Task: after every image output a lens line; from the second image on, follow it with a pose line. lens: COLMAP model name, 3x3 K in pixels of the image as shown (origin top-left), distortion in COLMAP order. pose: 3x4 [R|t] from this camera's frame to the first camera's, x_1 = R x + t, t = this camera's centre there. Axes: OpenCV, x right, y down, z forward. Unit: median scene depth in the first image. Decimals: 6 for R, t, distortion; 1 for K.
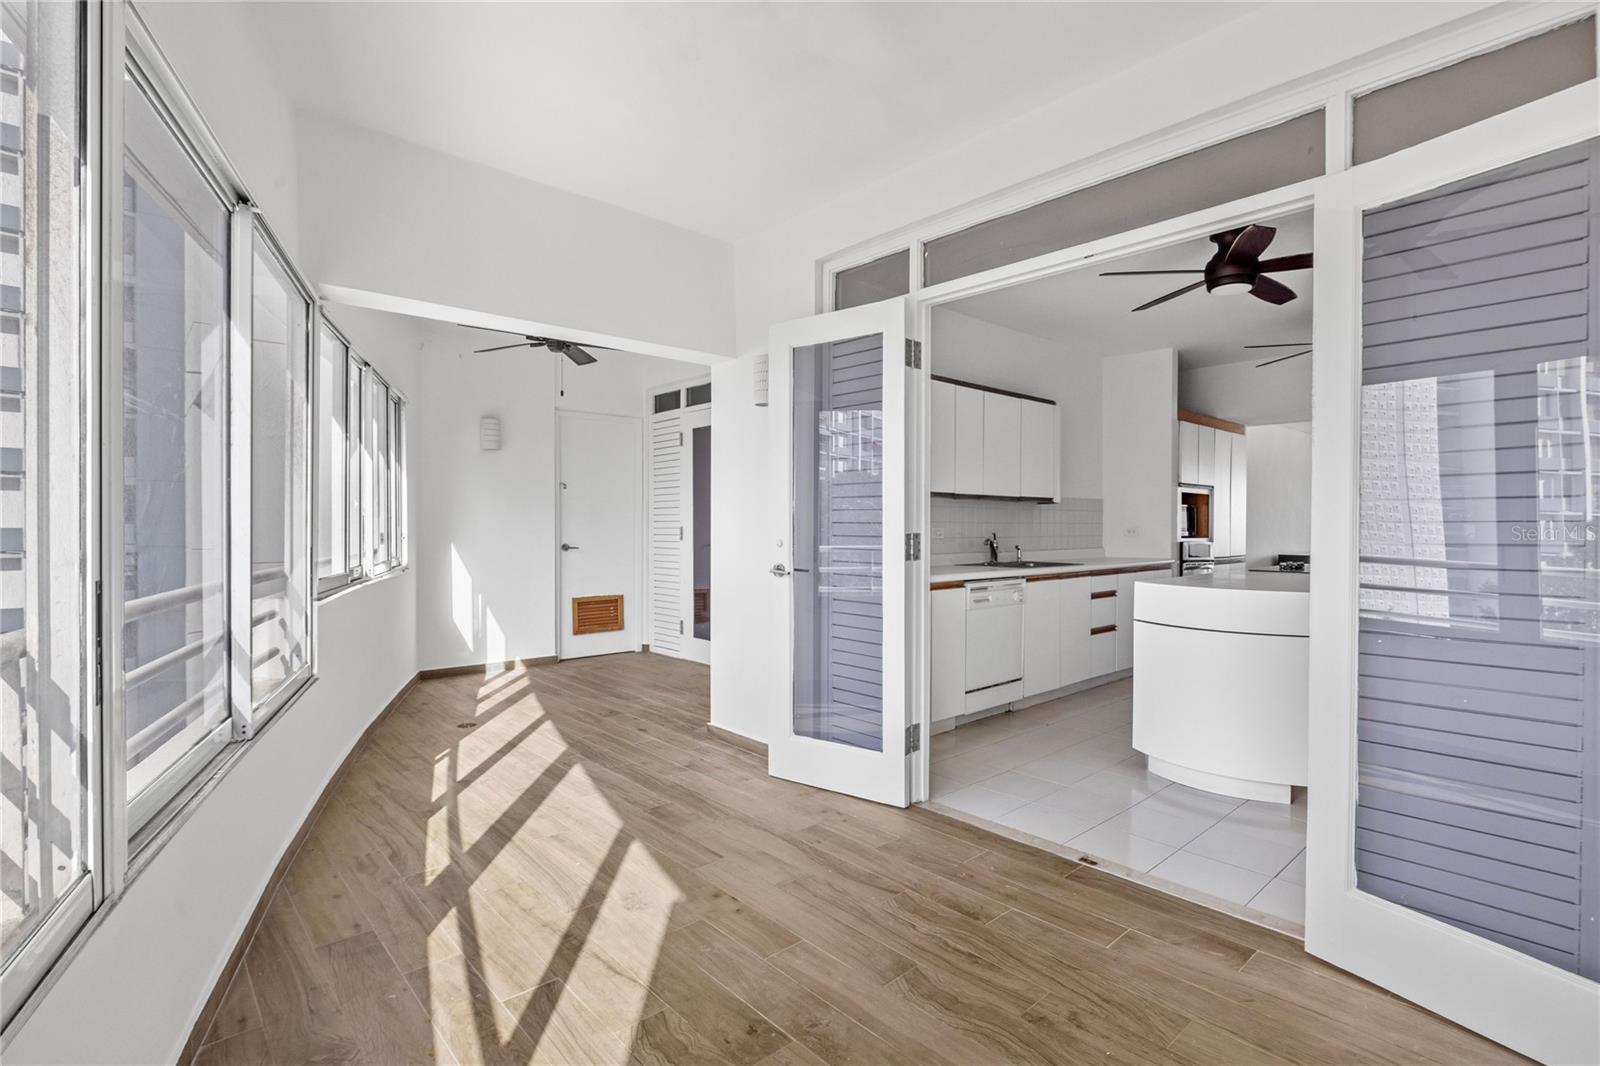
lens RADIAL K [[755.6, 0, 811.5], [0, 755.6, 530.7], [0, 0, 1]] dist [0.002872, -0.000075]
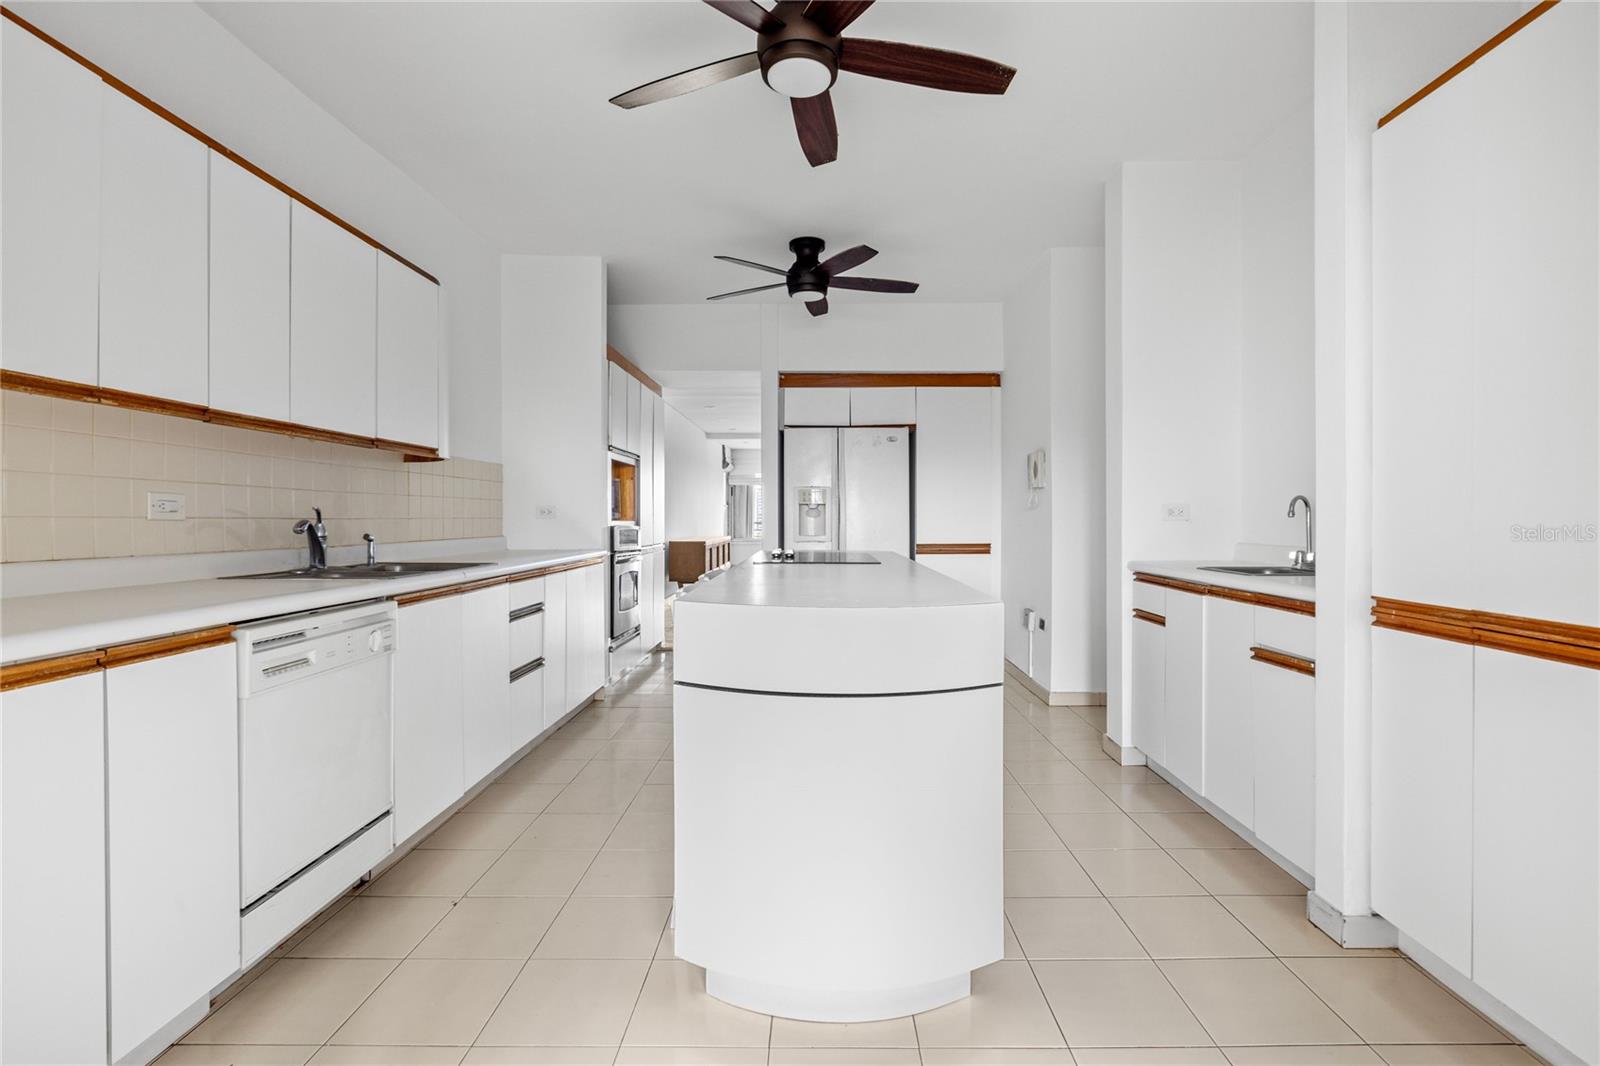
lens RADIAL K [[755.6, 0, 811.5], [0, 755.6, 530.7], [0, 0, 1]] dist [0.002872, -0.000075]
pose [[0.680412, -0.013759, 0.732701, 0.094984], [0.005923, 0.999894, 0.013276, 0.012296], [-0.732806, -0.004693, 0.680422, 0.410124]]
